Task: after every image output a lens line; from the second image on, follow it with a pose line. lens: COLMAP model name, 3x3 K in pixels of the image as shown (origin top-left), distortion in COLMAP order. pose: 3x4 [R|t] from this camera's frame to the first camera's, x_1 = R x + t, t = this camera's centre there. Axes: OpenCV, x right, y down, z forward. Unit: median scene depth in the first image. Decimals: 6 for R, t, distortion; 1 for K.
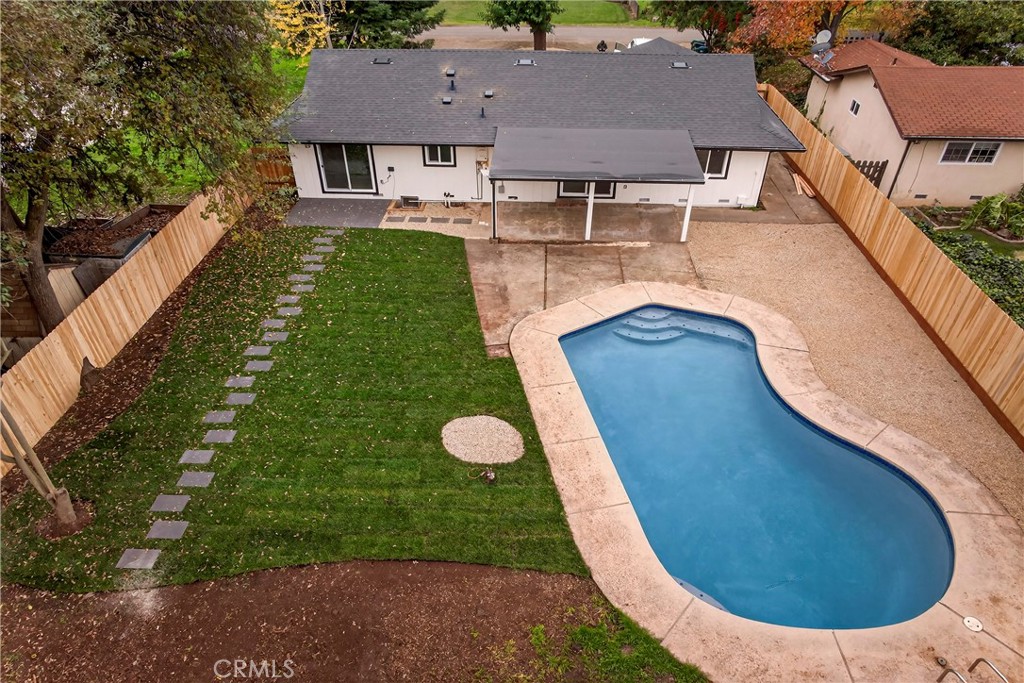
lens RADIAL K [[485.4, 0, 512.0], [0, 485.4, 341.5], [0, 0, 1]] dist [0.001954, 0.000175]
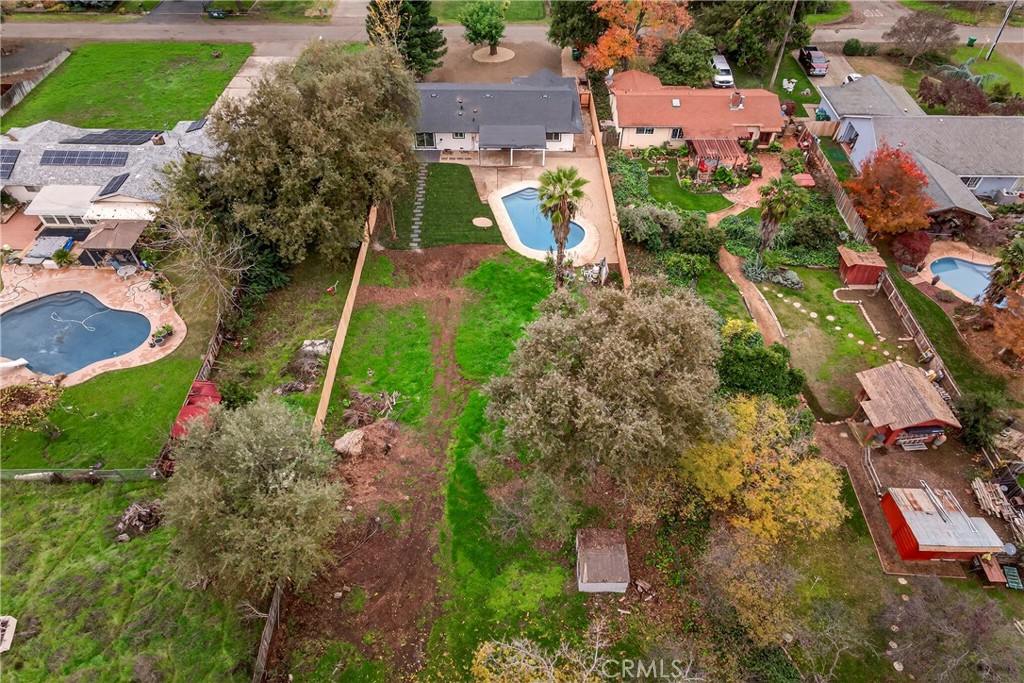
lens RADIAL K [[970.3, 0, 512.1], [0, 970.3, 318.3], [0, 0, 1]] dist [0.001241, 0.002630]
pose [[0.997561, -0.030155, 0.062949, -0.234937], [0.025232, 0.996667, 0.077581, 0.253210], [-0.065079, -0.075803, 0.994997, -4.836431]]
